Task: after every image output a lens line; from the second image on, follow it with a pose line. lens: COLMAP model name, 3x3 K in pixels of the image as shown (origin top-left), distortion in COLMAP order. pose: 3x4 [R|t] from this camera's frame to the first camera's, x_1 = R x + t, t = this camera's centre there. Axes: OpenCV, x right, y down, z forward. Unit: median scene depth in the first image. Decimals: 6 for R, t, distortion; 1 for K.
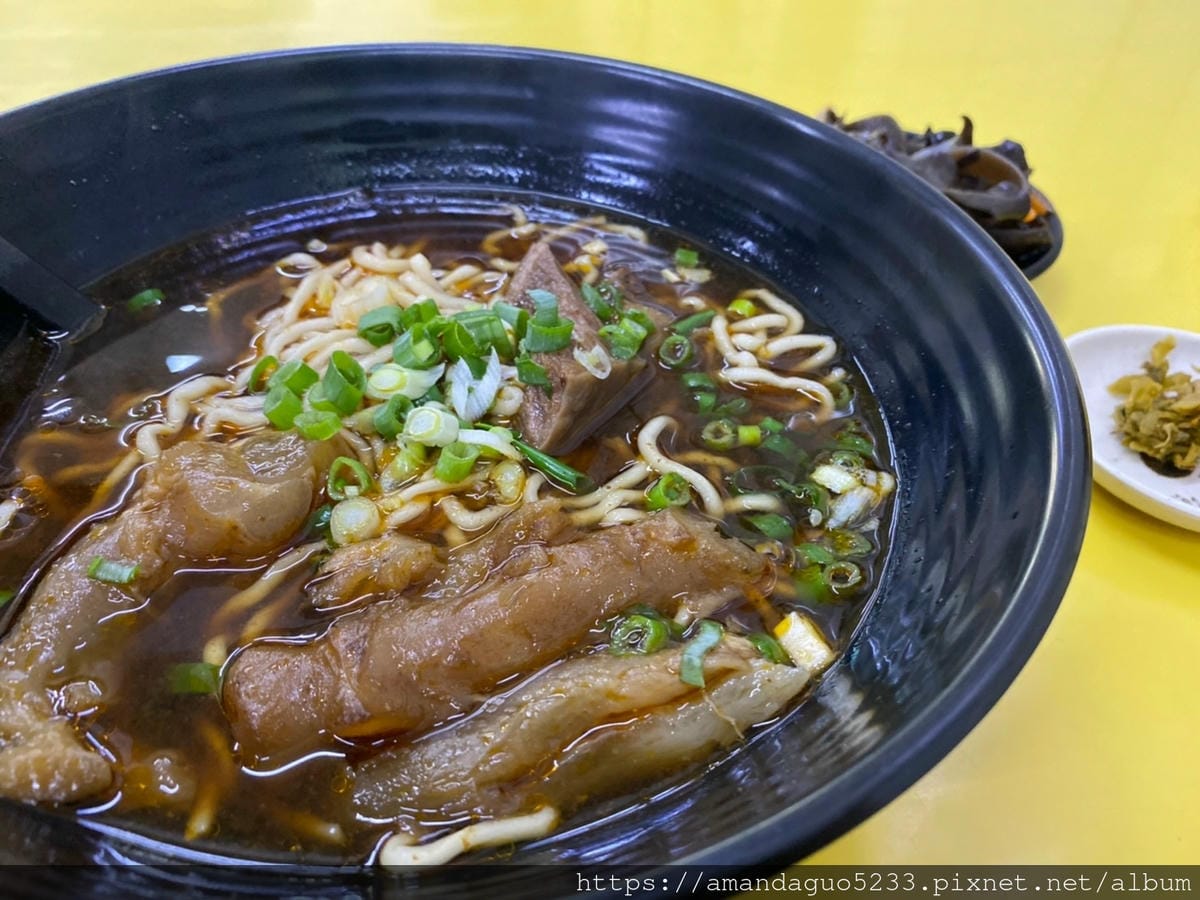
lens RADIAL K [[959.3, 0, 599.1], [0, 959.3, 426.2], [0, 0, 1]] dist [0.179027, -0.582003]
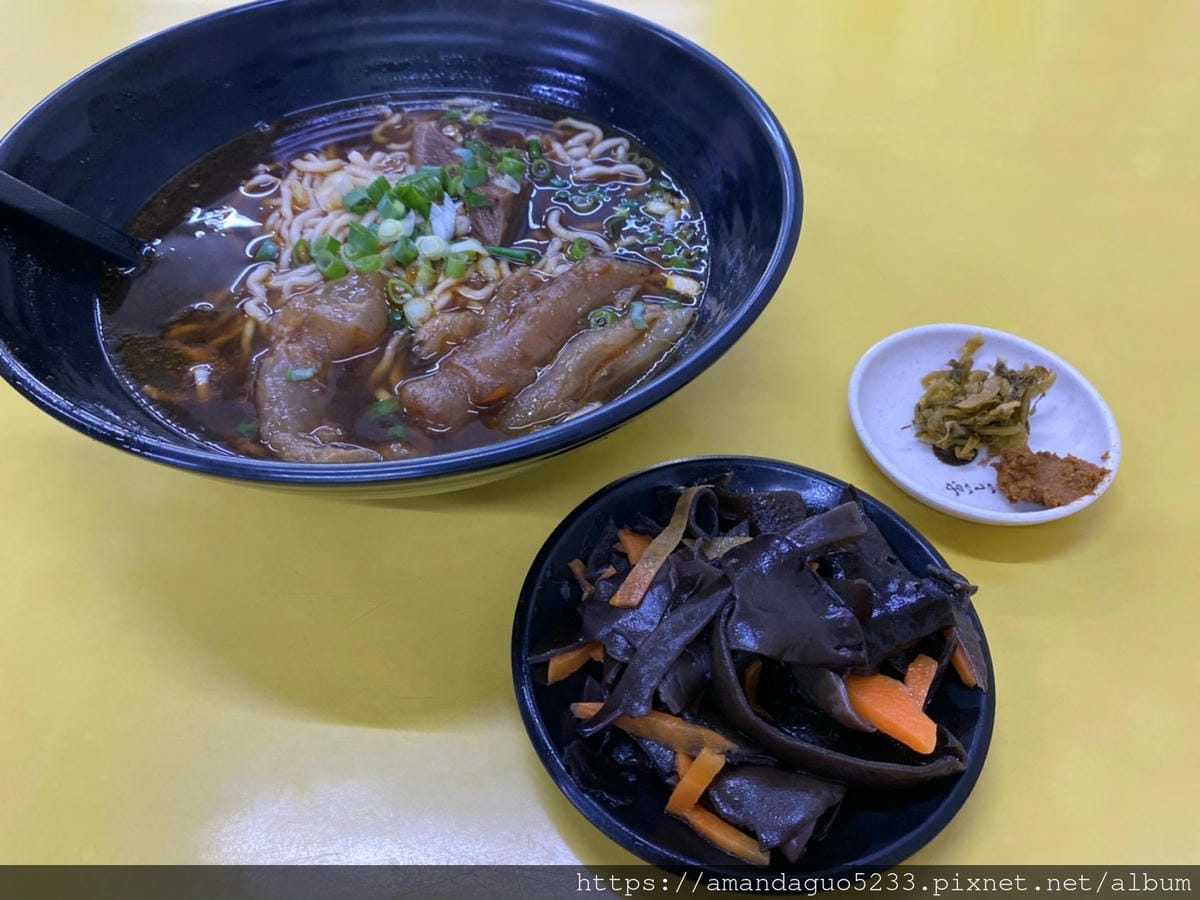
lens RADIAL K [[959.3, 0, 599.1], [0, 959.3, 426.2], [0, 0, 1]] dist [0.179027, -0.582003]
pose [[0.912015, -0.326567, 0.248160, -0.419514], [0.290834, 0.941522, 0.170156, 0.085685], [-0.289215, -0.083011, 0.953658, -0.647158]]
